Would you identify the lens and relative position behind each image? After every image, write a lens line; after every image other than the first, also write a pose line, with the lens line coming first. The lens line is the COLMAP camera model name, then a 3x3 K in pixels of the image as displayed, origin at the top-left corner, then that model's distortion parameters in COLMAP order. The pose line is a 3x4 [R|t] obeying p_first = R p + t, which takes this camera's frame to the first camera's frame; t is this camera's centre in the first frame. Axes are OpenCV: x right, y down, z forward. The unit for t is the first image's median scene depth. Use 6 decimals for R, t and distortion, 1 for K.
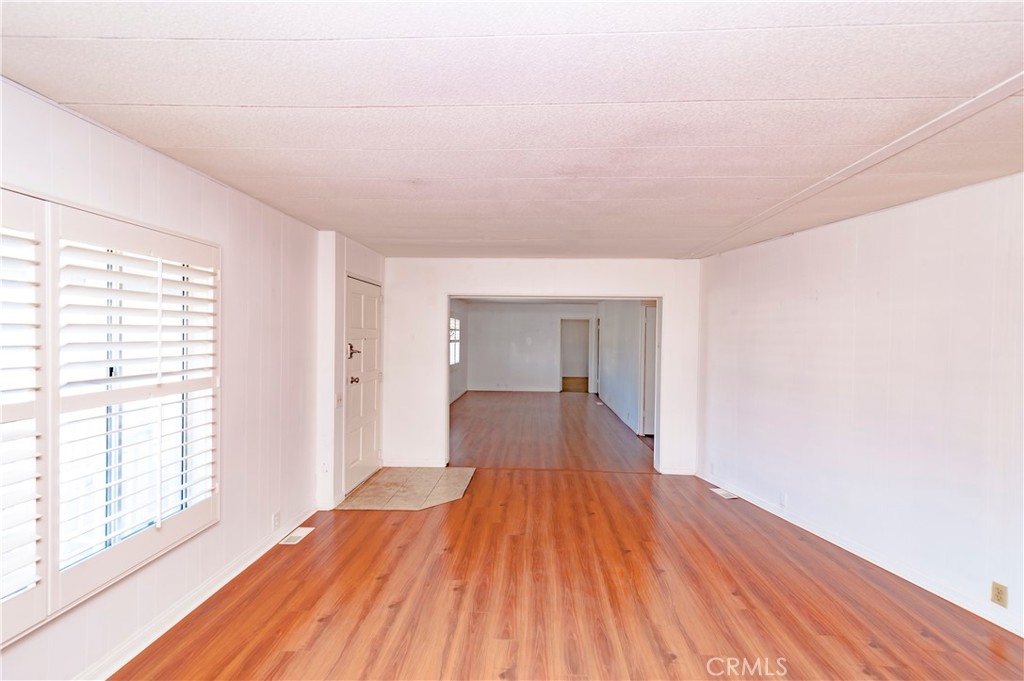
lens RADIAL K [[463.6, 0, 511.6], [0, 463.6, 339.6], [0, 0, 1]] dist [0.011430, -0.002417]
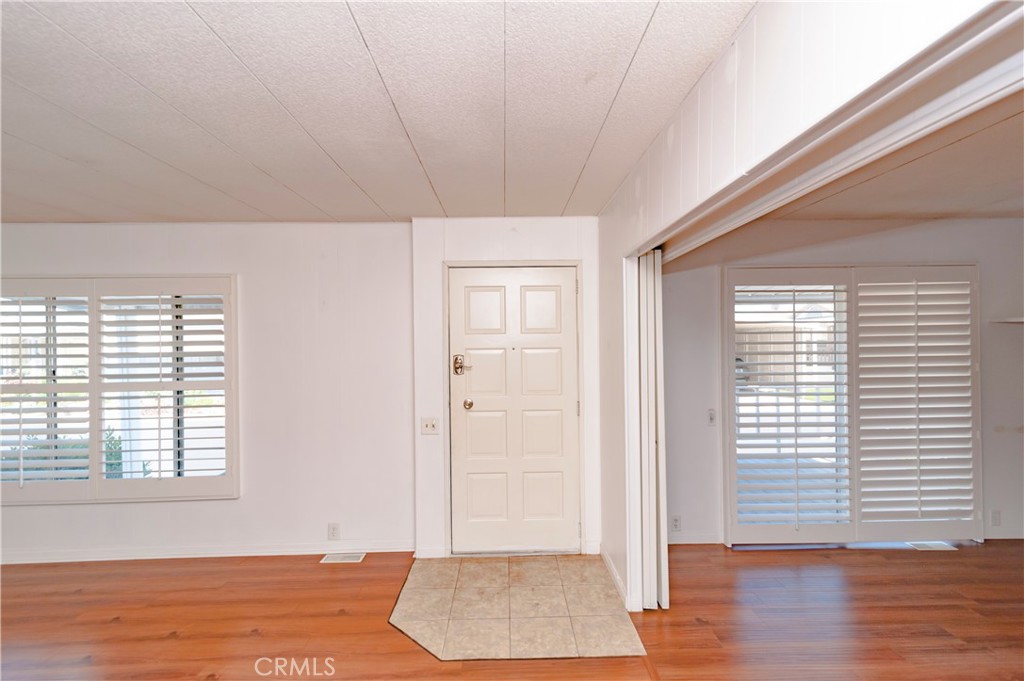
lens RADIAL K [[463.6, 0, 507.8], [0, 463.6, 333.7], [0, 0, 1]] dist [0.011430, -0.002417]
pose [[0.087472, -0.010940, -0.996107, 0.496976], [0.001884, 0.999940, -0.010817, -0.023379], [0.996165, -0.000930, 0.087487, 1.205542]]
